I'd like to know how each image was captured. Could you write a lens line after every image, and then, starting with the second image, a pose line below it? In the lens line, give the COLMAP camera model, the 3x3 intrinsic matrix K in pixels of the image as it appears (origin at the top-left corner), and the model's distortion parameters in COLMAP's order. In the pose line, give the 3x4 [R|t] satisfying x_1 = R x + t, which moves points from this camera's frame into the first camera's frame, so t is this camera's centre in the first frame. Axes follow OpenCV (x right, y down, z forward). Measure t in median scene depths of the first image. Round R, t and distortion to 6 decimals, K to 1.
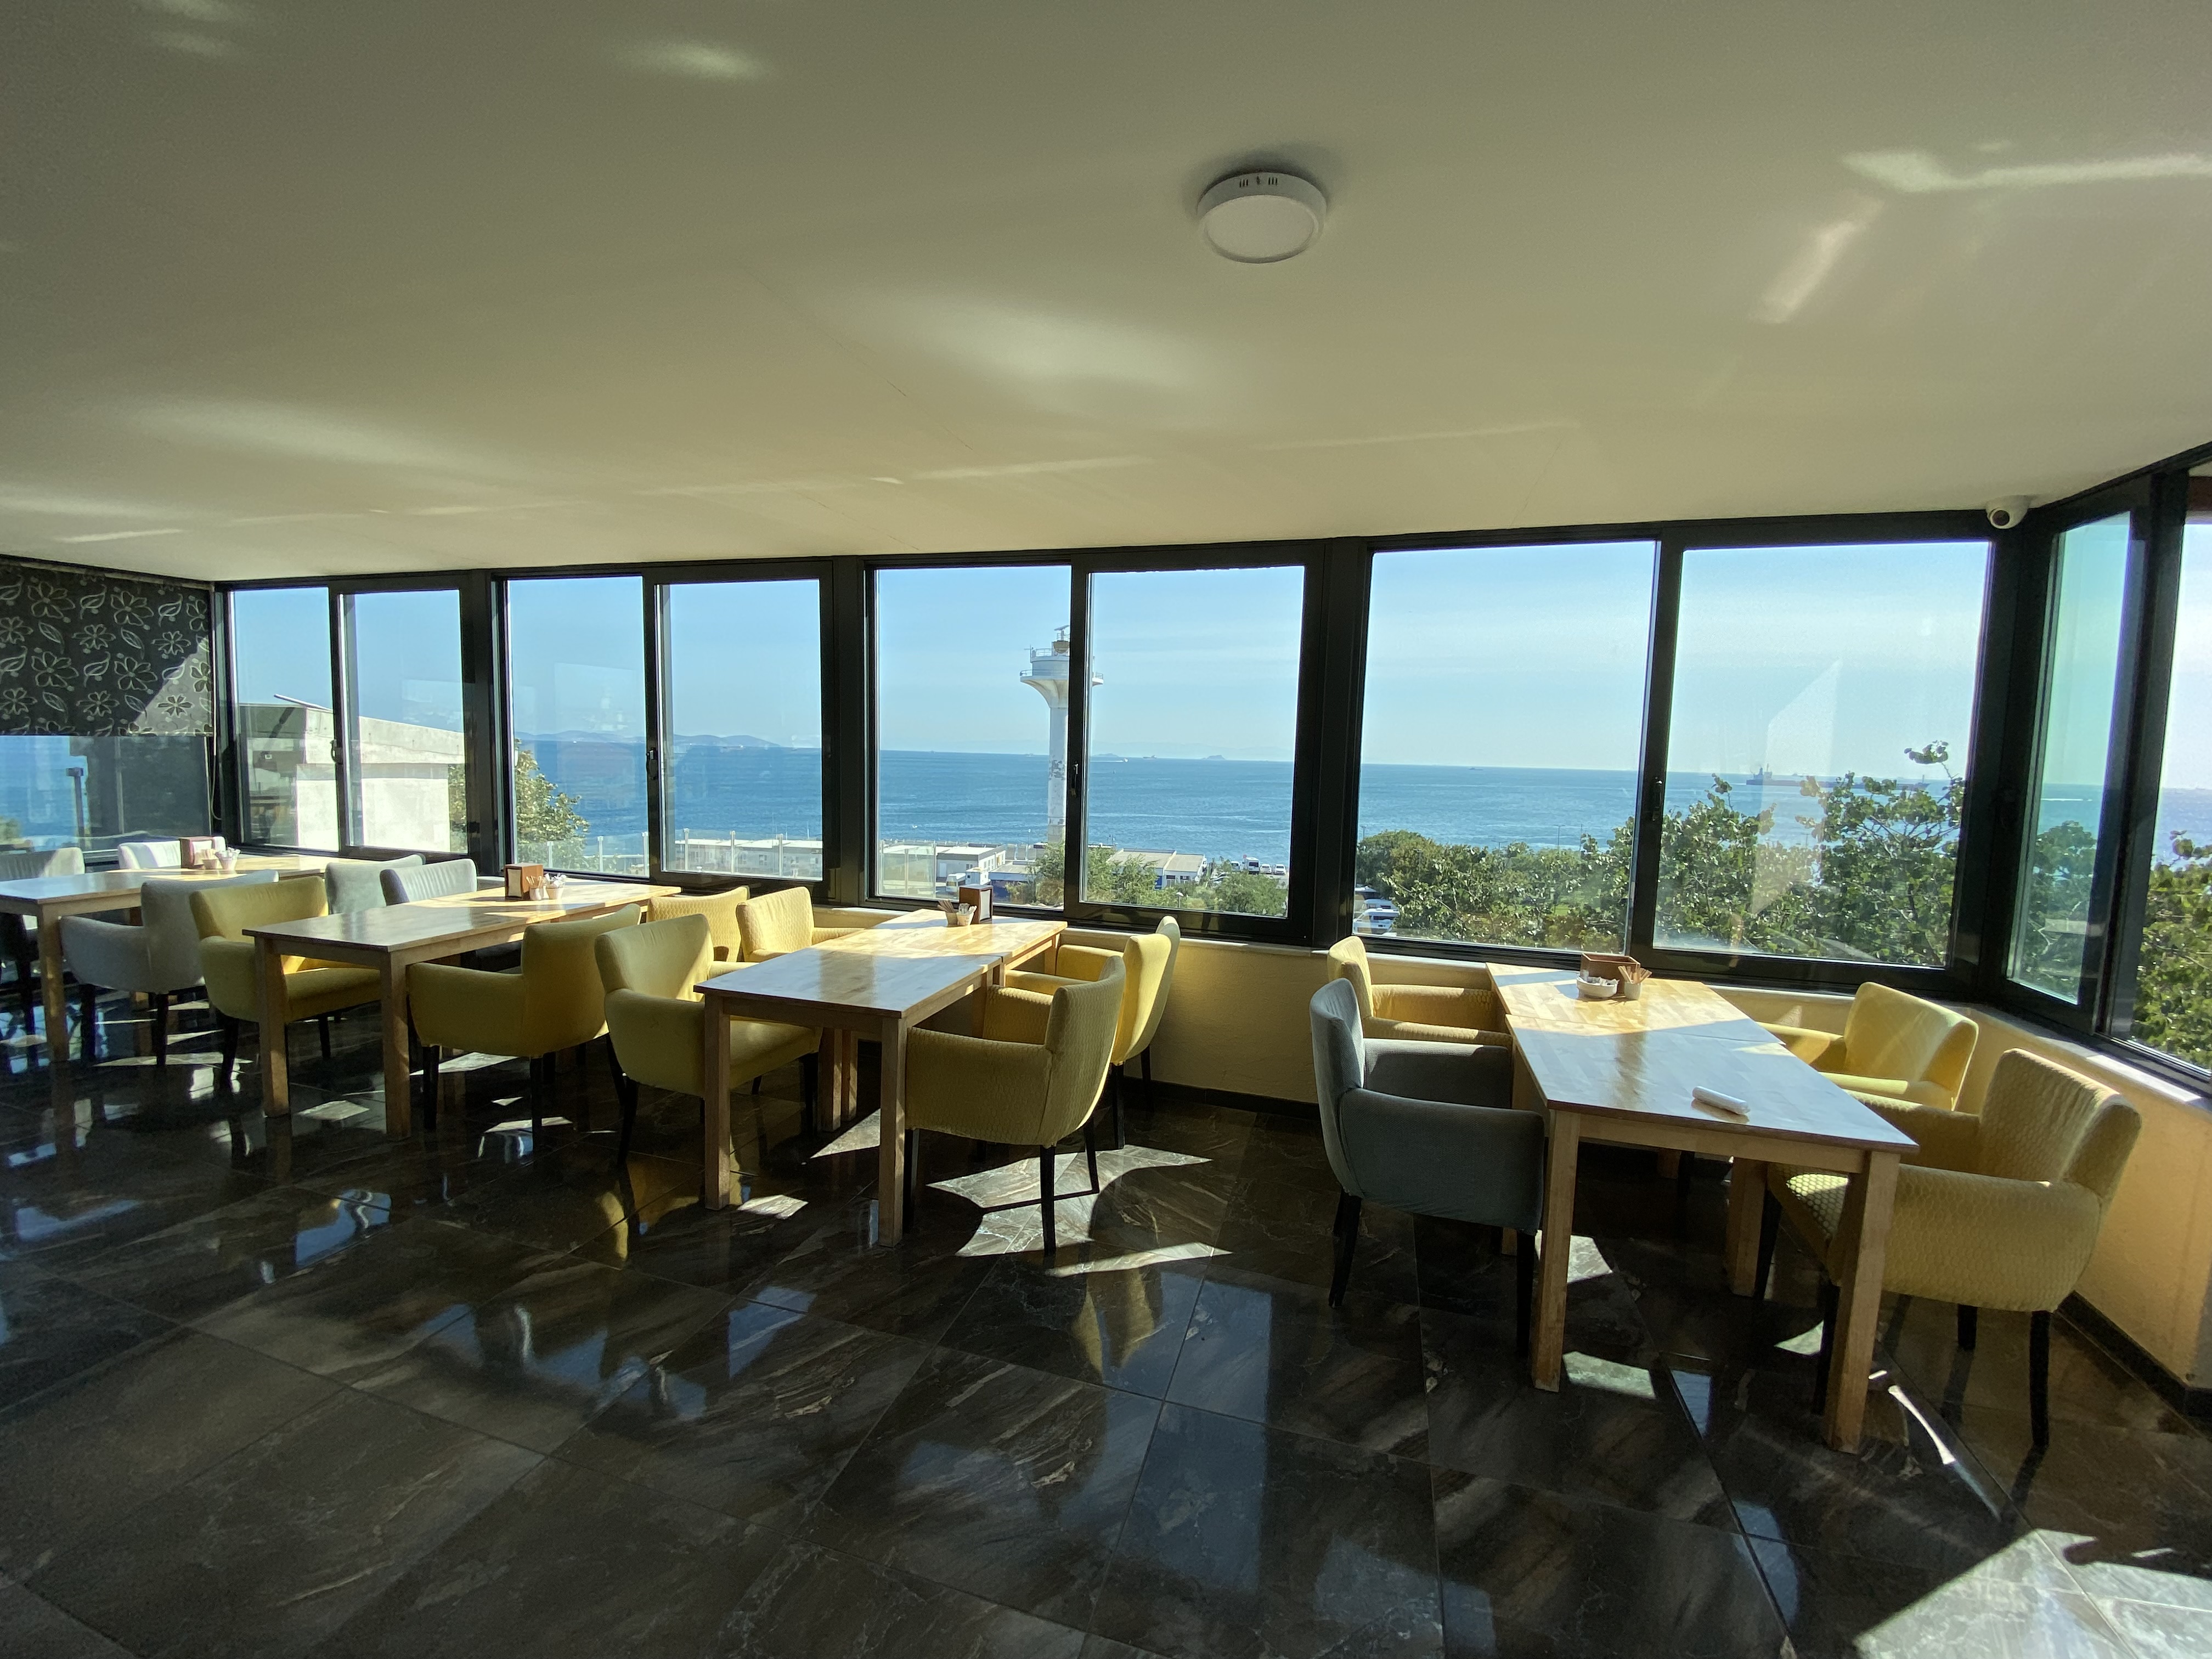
lens RADIAL K [[896.8, 0, 1106.0], [0, 896.8, 829.5], [0, 0, 1]] dist [0.001052, 0.000164]
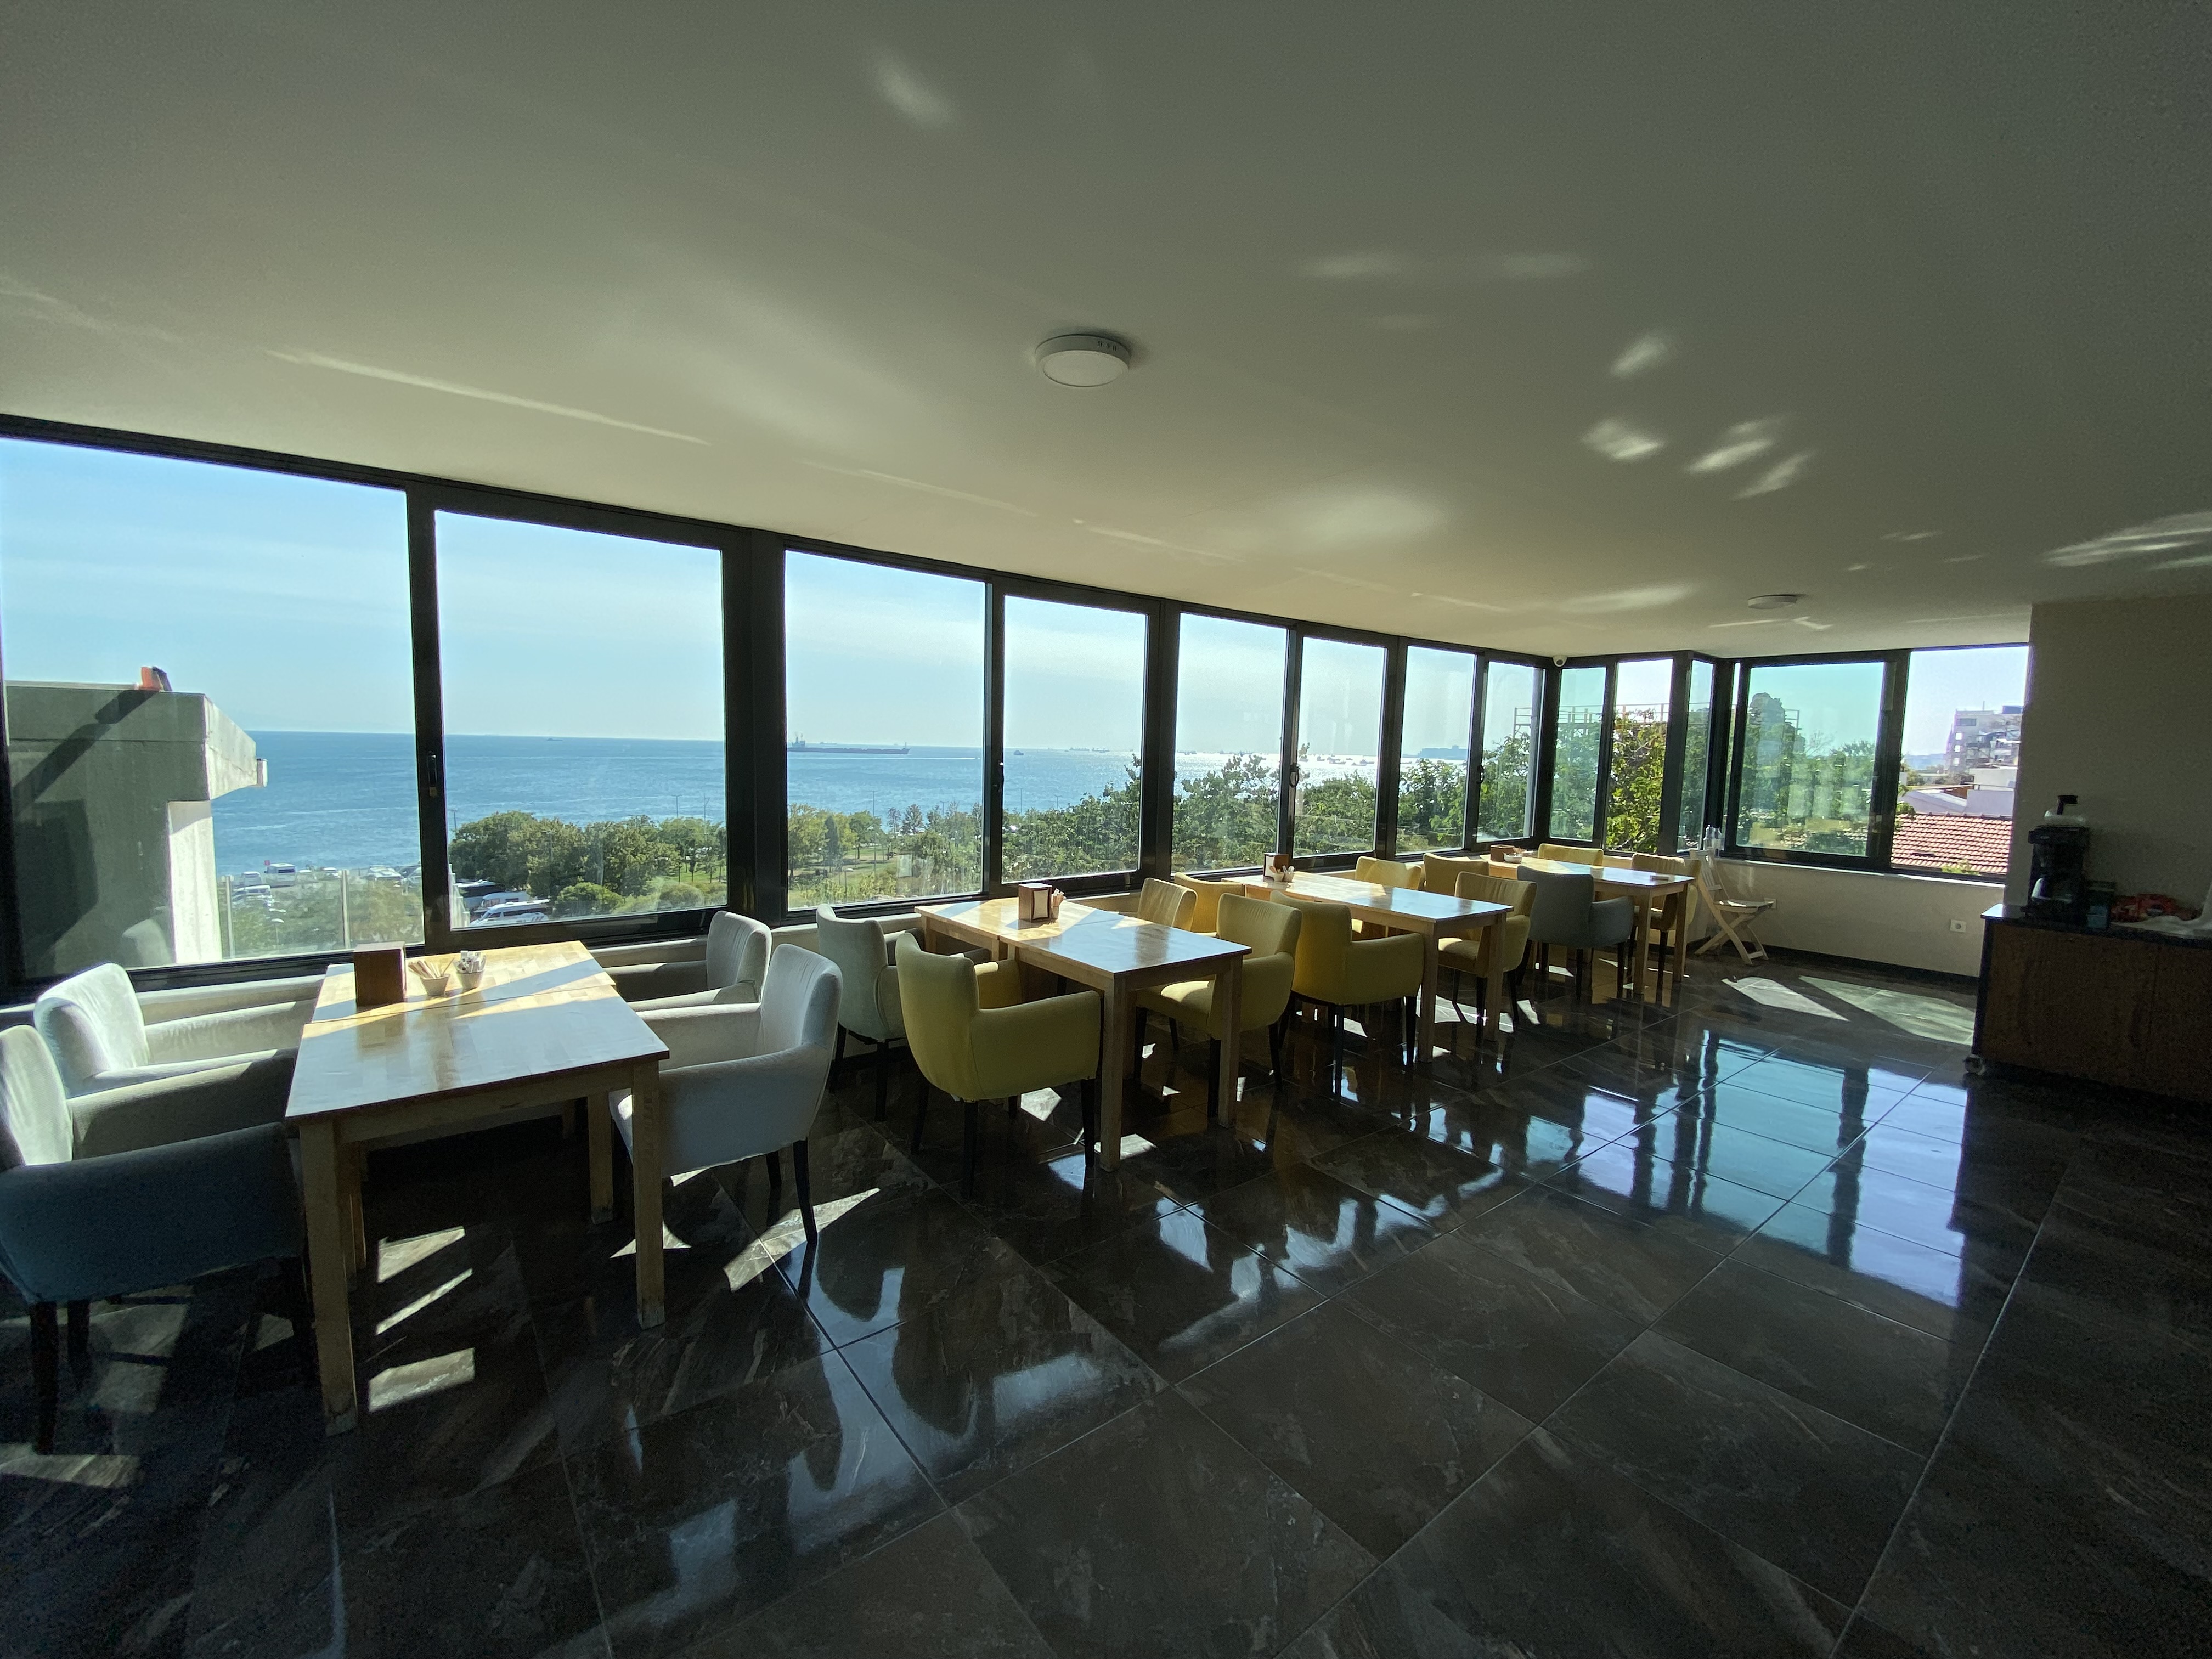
lens RADIAL K [[879.0, 0, 1028.7], [0, 879.0, 818.4], [0, 0, 1]] dist [-0.000968, -0.000066]
pose [[0.619083, -0.077388, 0.781503, -0.156684], [0.060118, 0.996883, 0.051091, -0.008748], [-0.783021, 0.015353, 0.621806, 0.045768]]
